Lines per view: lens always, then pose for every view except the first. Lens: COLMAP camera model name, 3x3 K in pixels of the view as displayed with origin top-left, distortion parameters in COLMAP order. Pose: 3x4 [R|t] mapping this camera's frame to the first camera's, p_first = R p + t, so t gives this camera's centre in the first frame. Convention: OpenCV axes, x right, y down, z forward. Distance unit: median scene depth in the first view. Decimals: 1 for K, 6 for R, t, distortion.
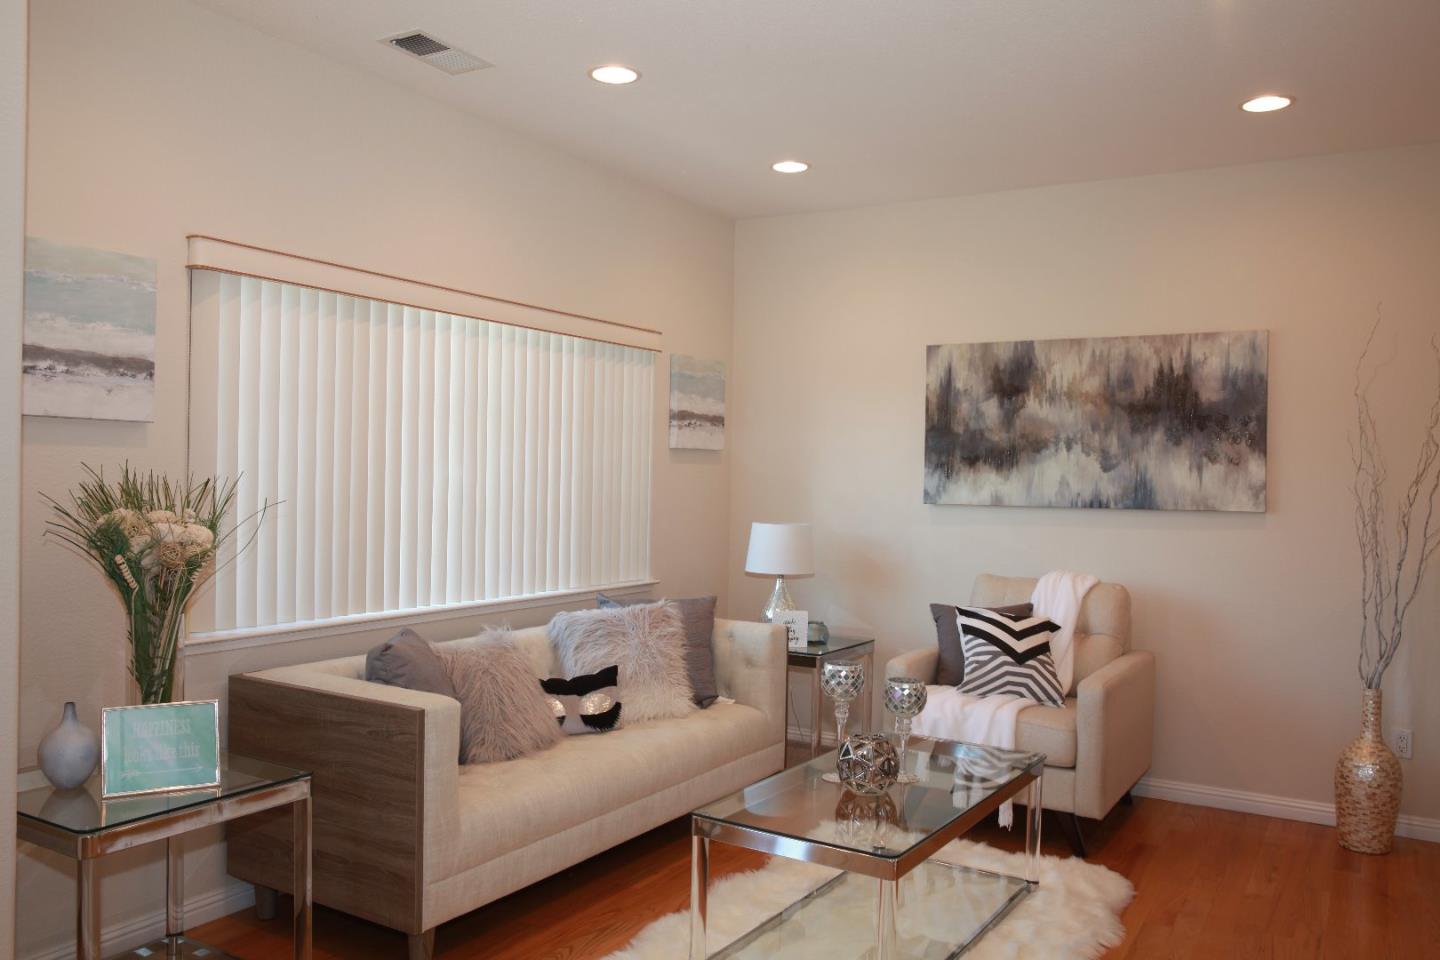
lens RADIAL K [[1085.5, 0, 701.5], [0, 1085.5, 481.4], [0, 0, 1]] dist [-0.094938, 0.080354]
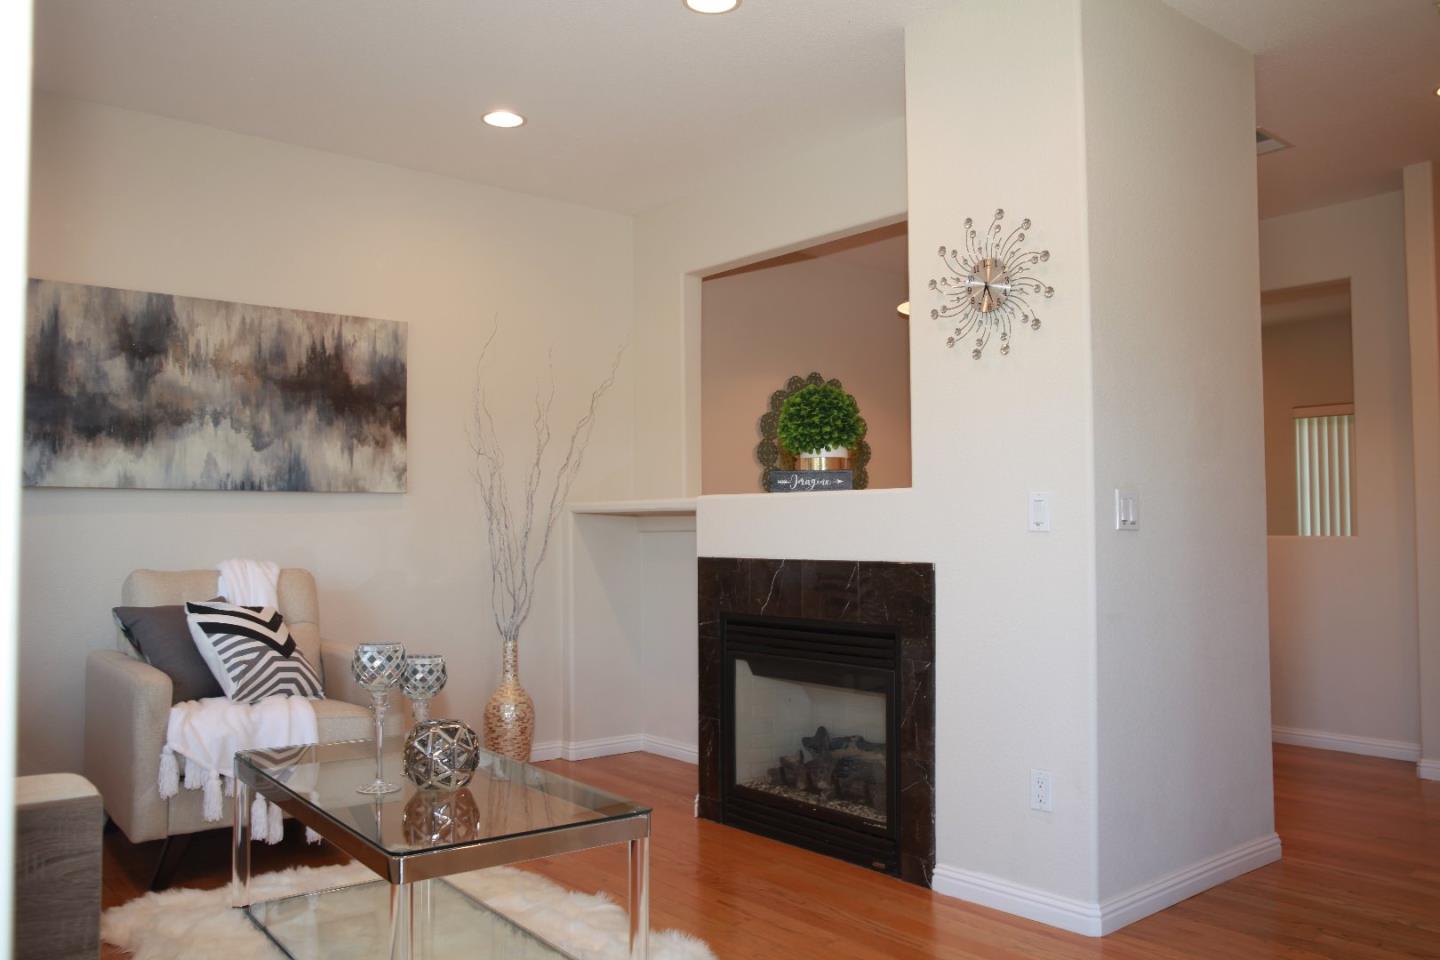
lens RADIAL K [[1085.5, 0, 701.5], [0, 1085.5, 481.4], [0, 0, 1]] dist [-0.094938, 0.080354]
pose [[0.323017, 0.025059, 0.946061, -0.374673], [0.016341, 0.999353, -0.032050, 0.054256], [-0.946252, 0.025813, 0.322399, 0.357073]]
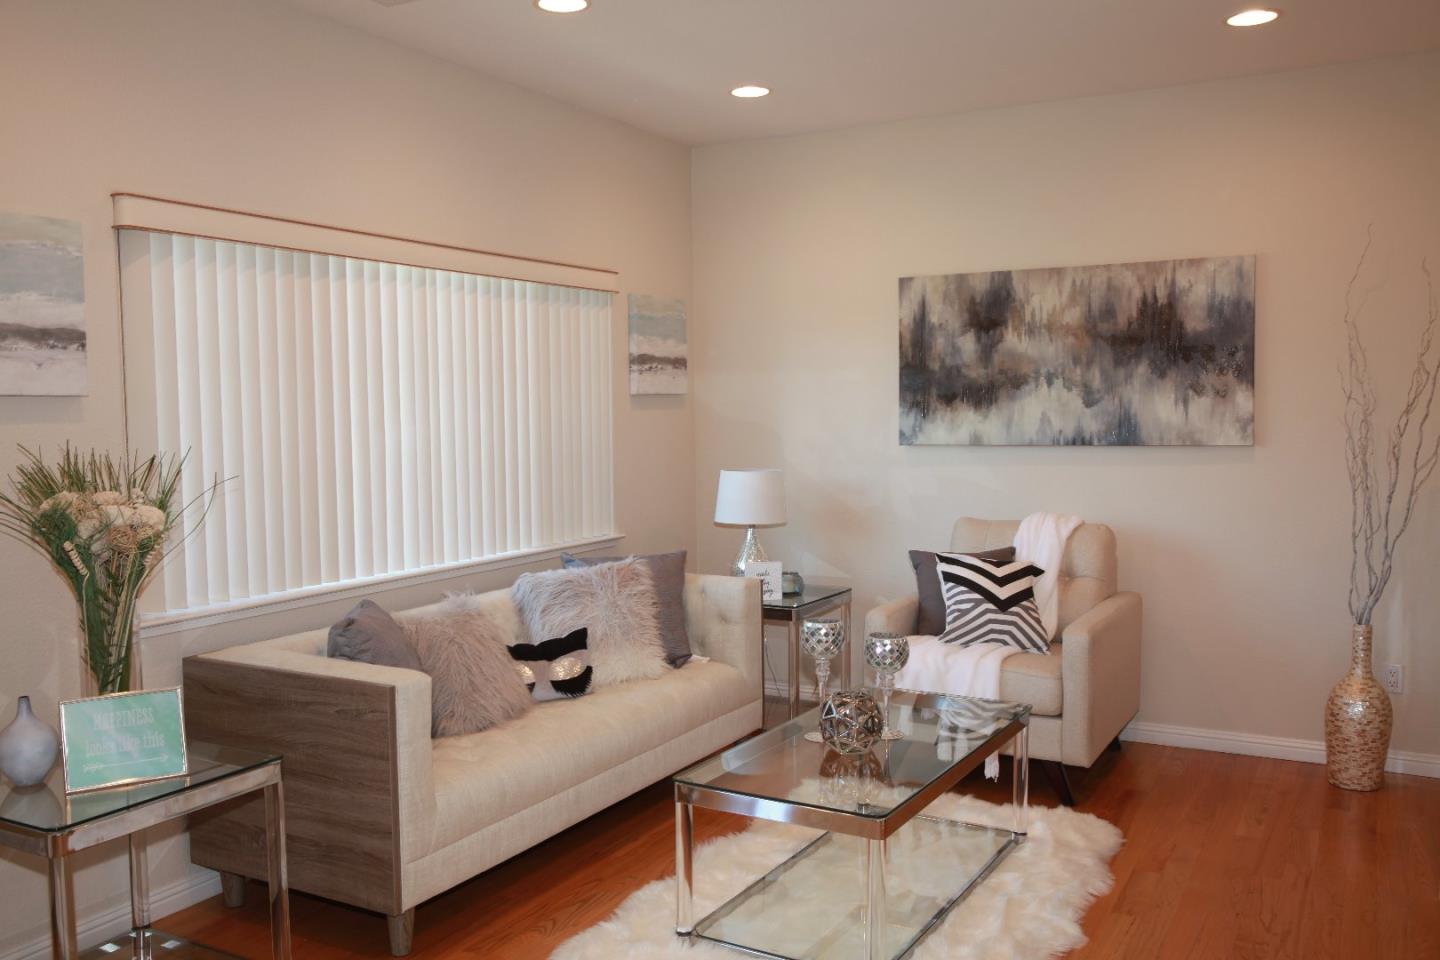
lens RADIAL K [[1171.1, 0, 698.1], [0, 1171.1, 479.8], [0, 0, 1]] dist [-0.077481, 0.076429]
pose [[0.998884, -0.033575, 0.033205, -0.008073], [0.031644, 0.997870, 0.057043, -0.014983], [-0.035050, -0.055928, 0.997819, -0.027458]]
